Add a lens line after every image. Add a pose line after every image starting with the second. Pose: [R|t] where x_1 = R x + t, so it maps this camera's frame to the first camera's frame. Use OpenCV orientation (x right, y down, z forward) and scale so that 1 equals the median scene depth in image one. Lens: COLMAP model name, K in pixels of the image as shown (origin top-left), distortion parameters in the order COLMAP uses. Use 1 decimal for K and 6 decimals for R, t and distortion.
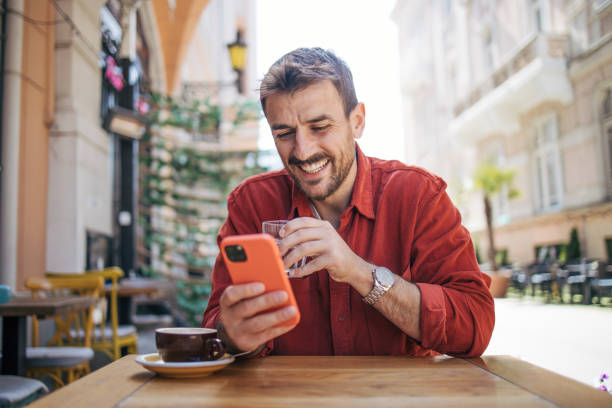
lens RADIAL K [[629.0, 0, 306.0], [0, 629.0, 204.0], [0, 0, 1]] dist [-0.051310, 0.029800]
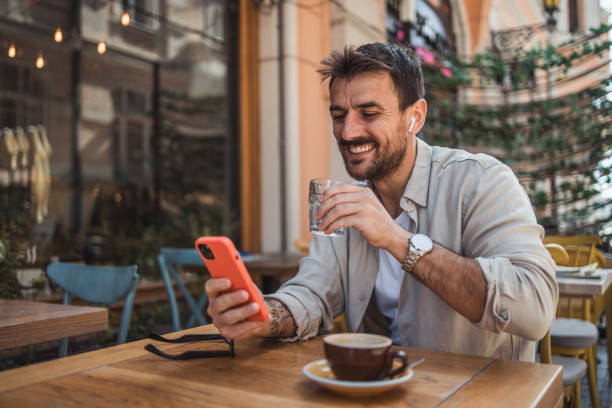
lens RADIAL K [[623.9, 0, 301.9], [0, 623.9, 206.5], [0, 0, 1]] dist [0.012939, 0.020072]
pose [[0.851514, -0.001301, -0.524331, 0.102239], [0.044081, 0.996634, 0.069114, -0.011935], [0.522476, -0.081965, 0.848705, 0.021960]]
